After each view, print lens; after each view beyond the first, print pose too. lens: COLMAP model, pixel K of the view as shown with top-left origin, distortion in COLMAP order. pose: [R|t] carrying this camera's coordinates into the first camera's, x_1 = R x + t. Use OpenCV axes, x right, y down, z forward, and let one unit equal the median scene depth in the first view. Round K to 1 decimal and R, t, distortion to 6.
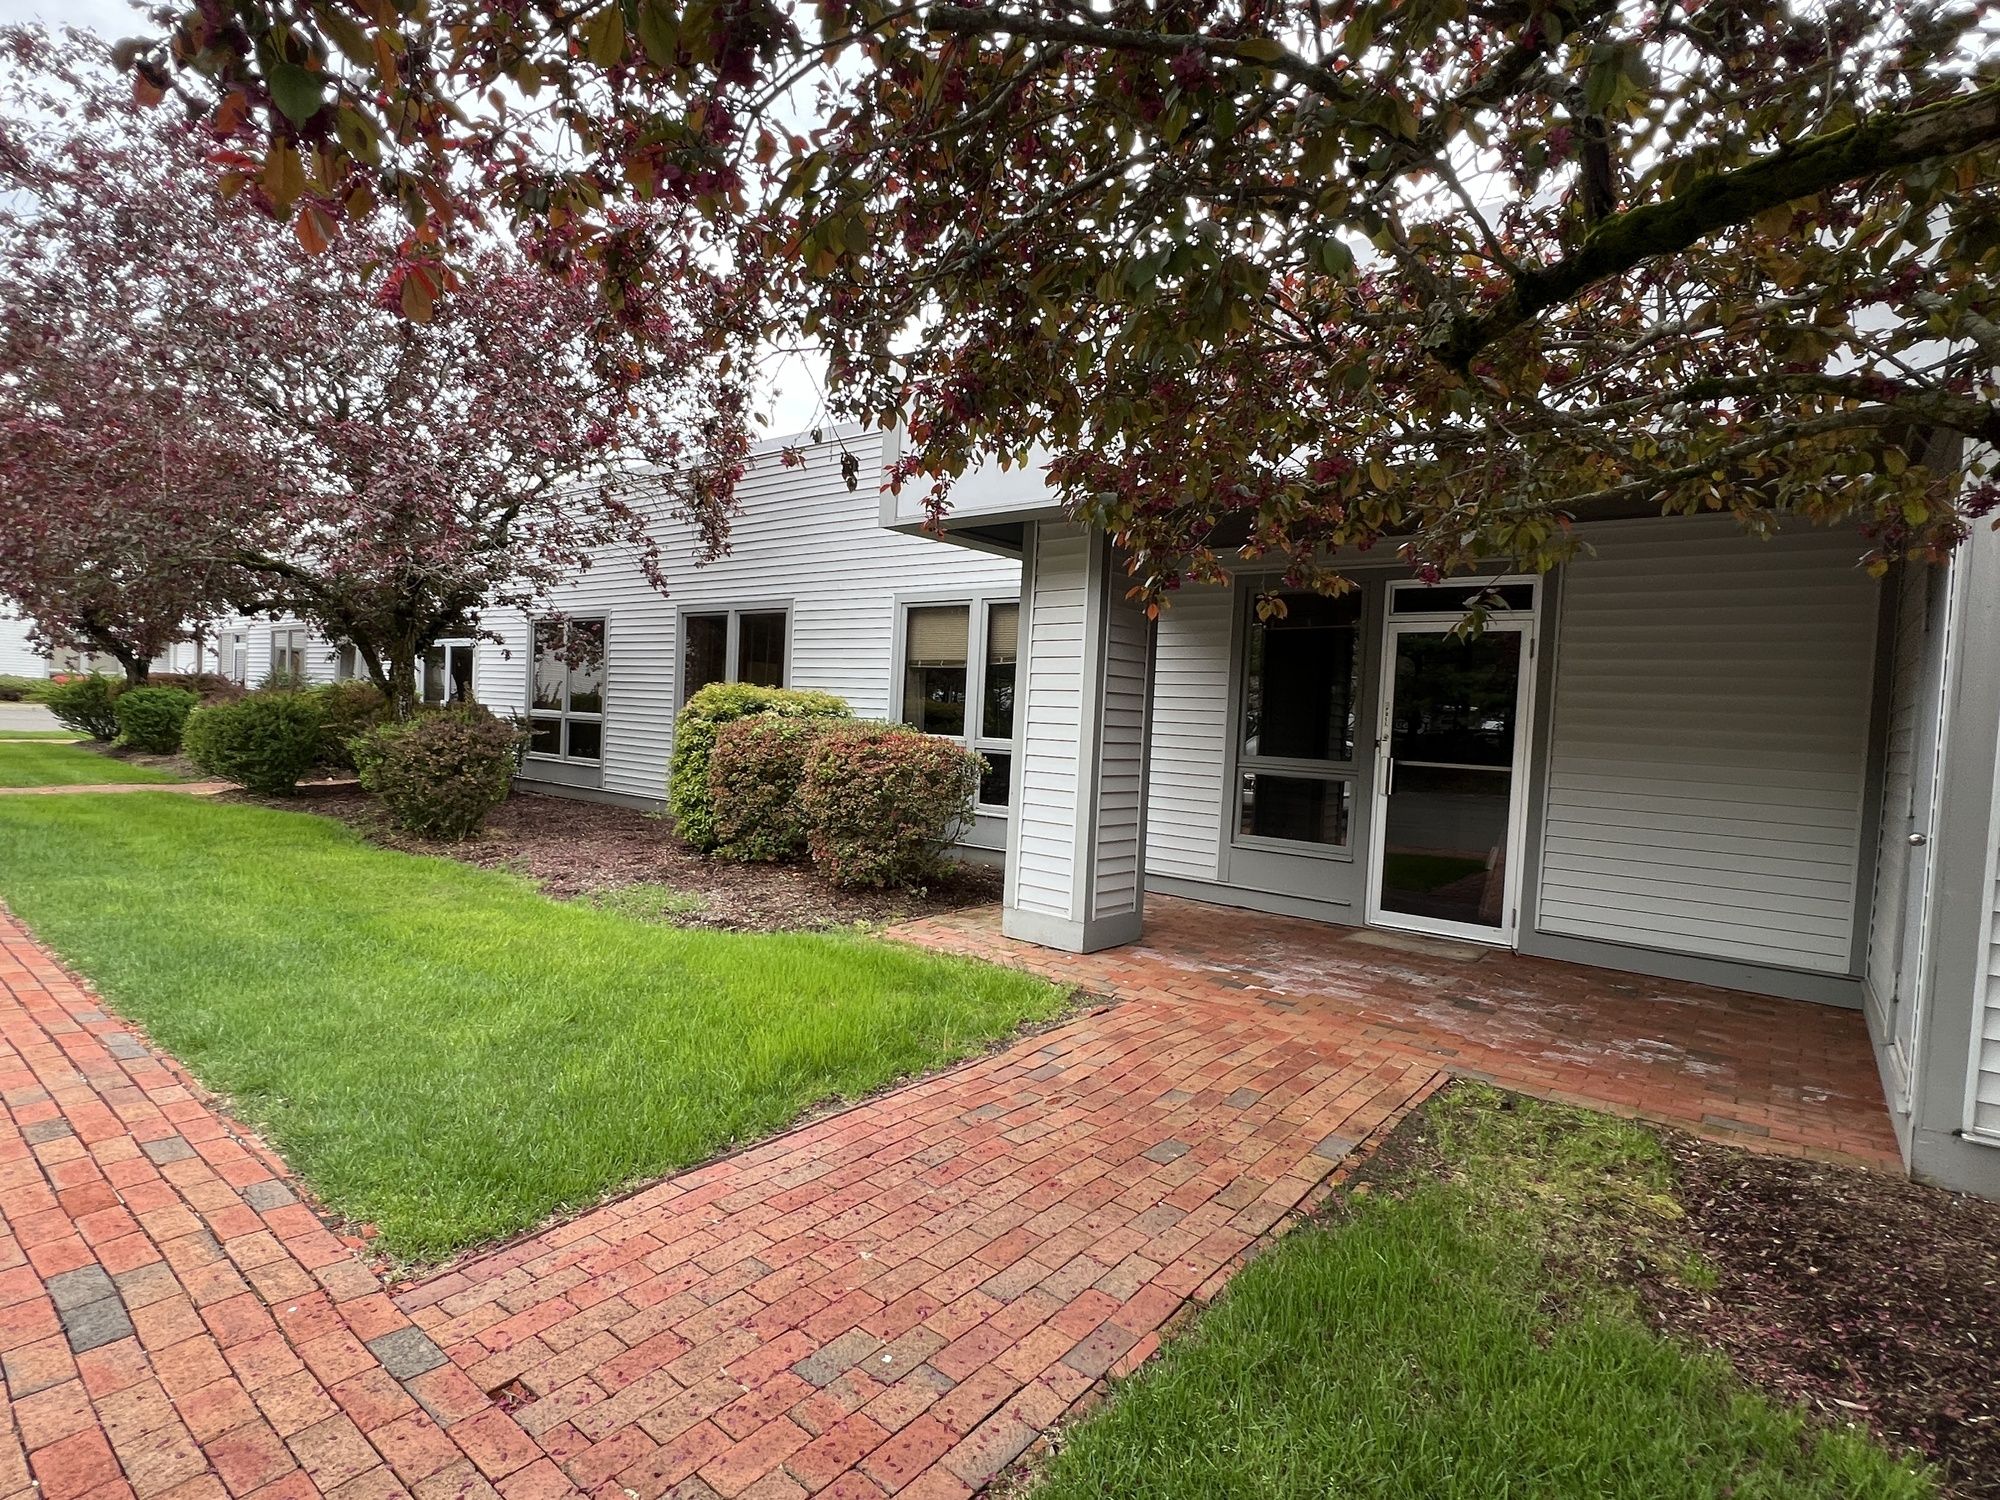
lens RADIAL K [[996.9, 0, 999.7], [0, 996.9, 749.5], [0, 0, 1]] dist [-0.015177, -0.000259]
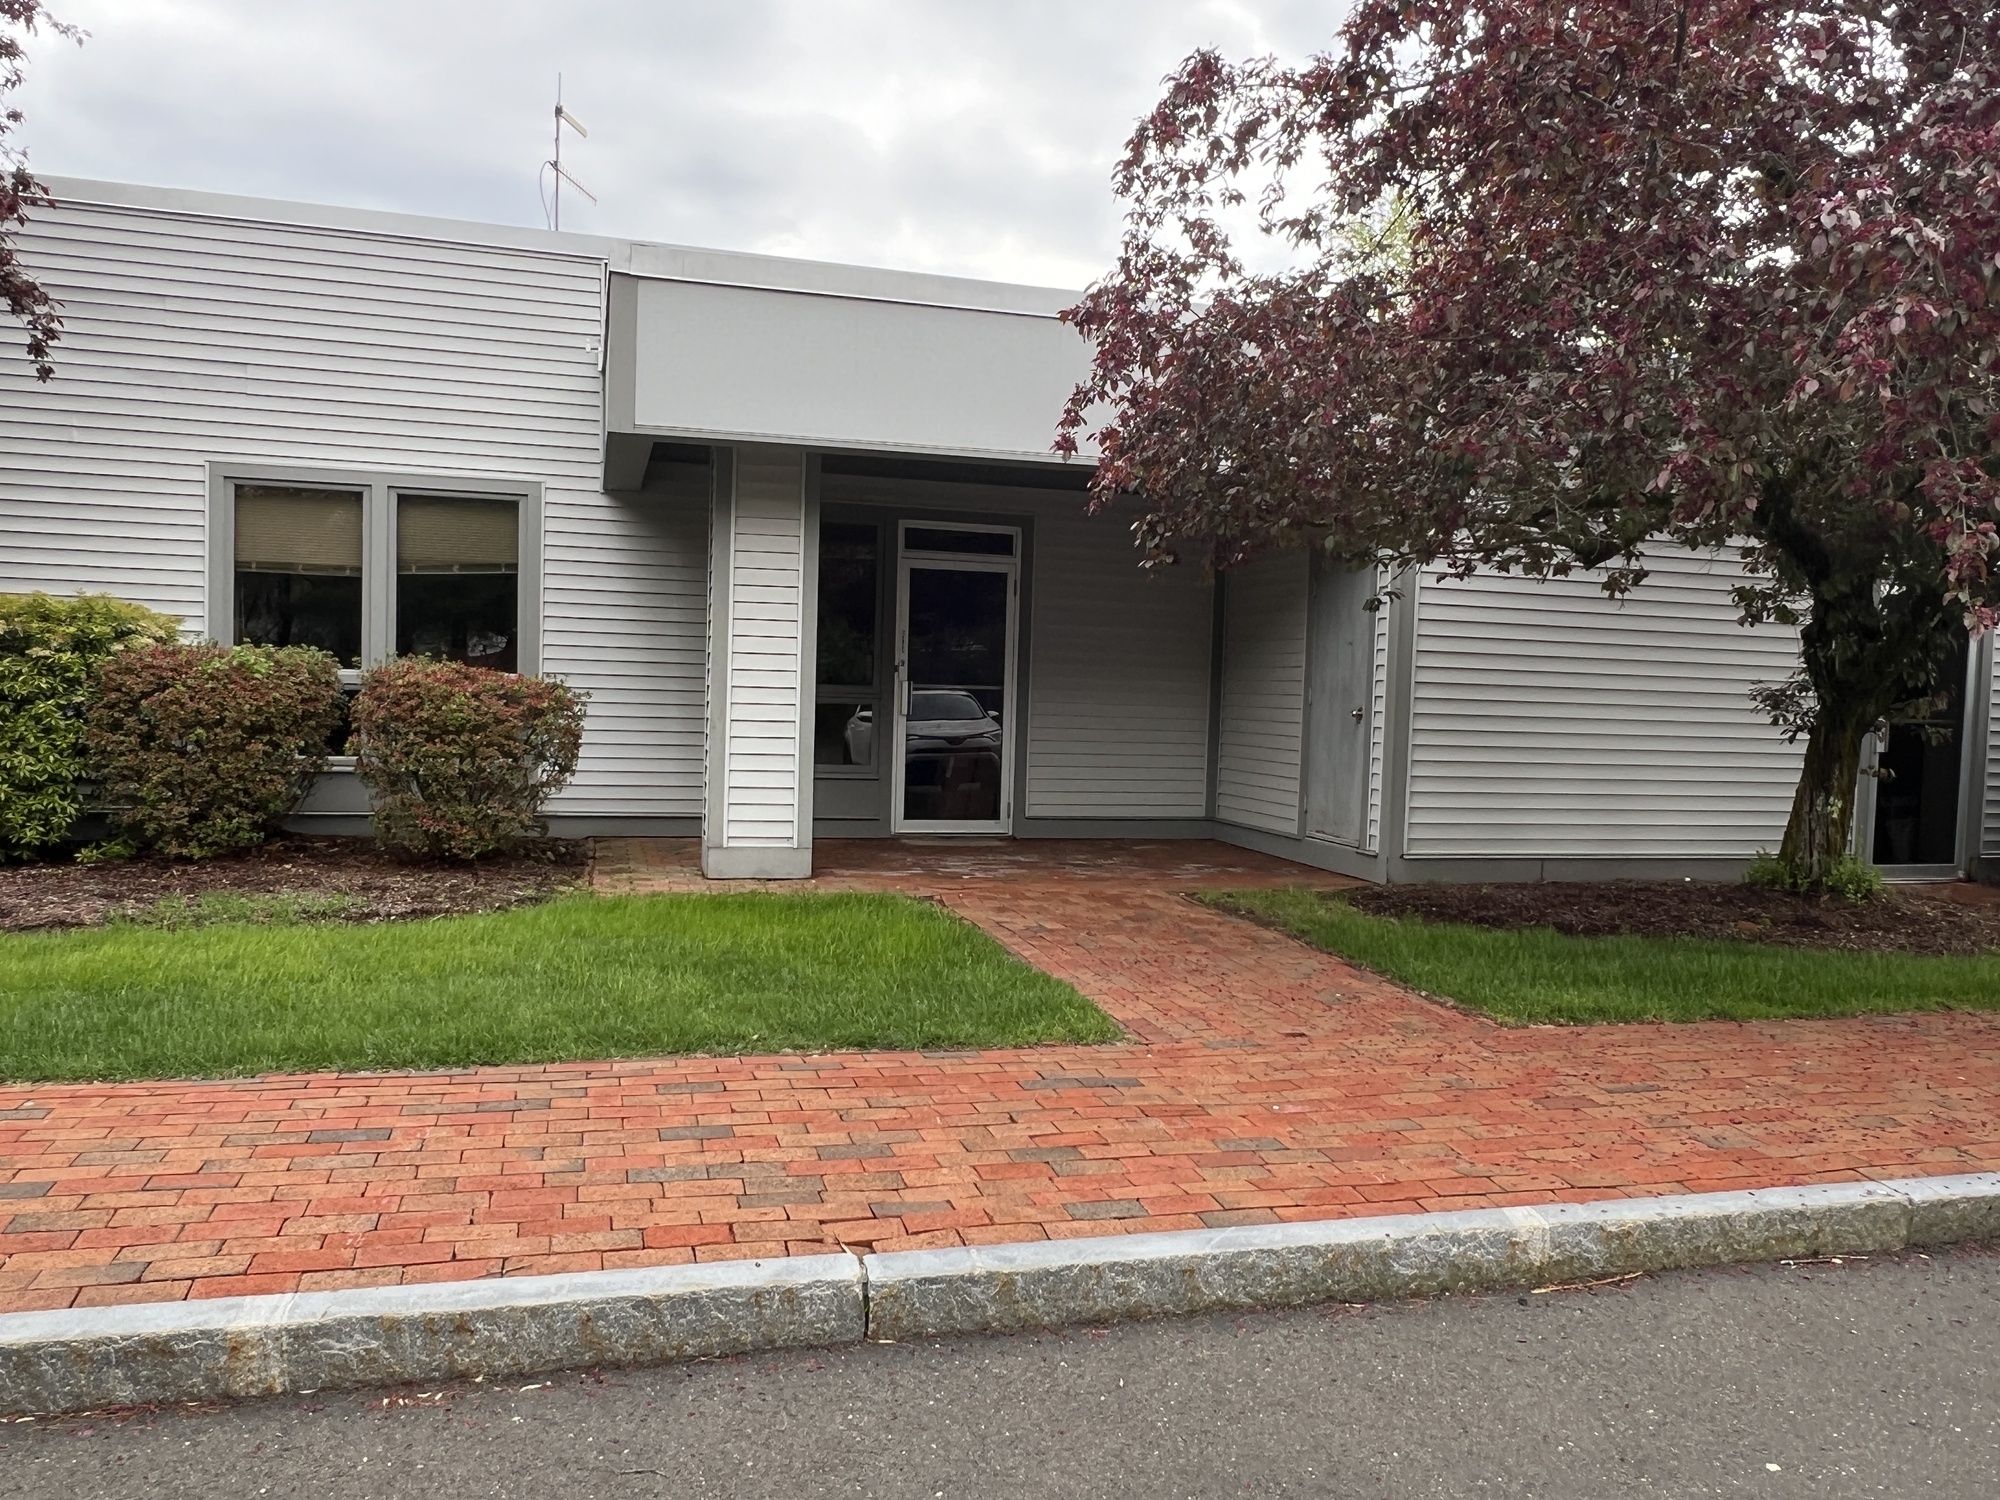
lens RADIAL K [[1453.2, 0, 998.9], [0, 1453.2, 750.8], [0, 0, 1]] dist [0.002892, 0.000448]
pose [[0.587275, -0.062701, 0.806955, -0.855539], [0.024506, 0.997915, 0.059703, -0.008099], [-0.809016, -0.015287, 0.587587, -0.030264]]
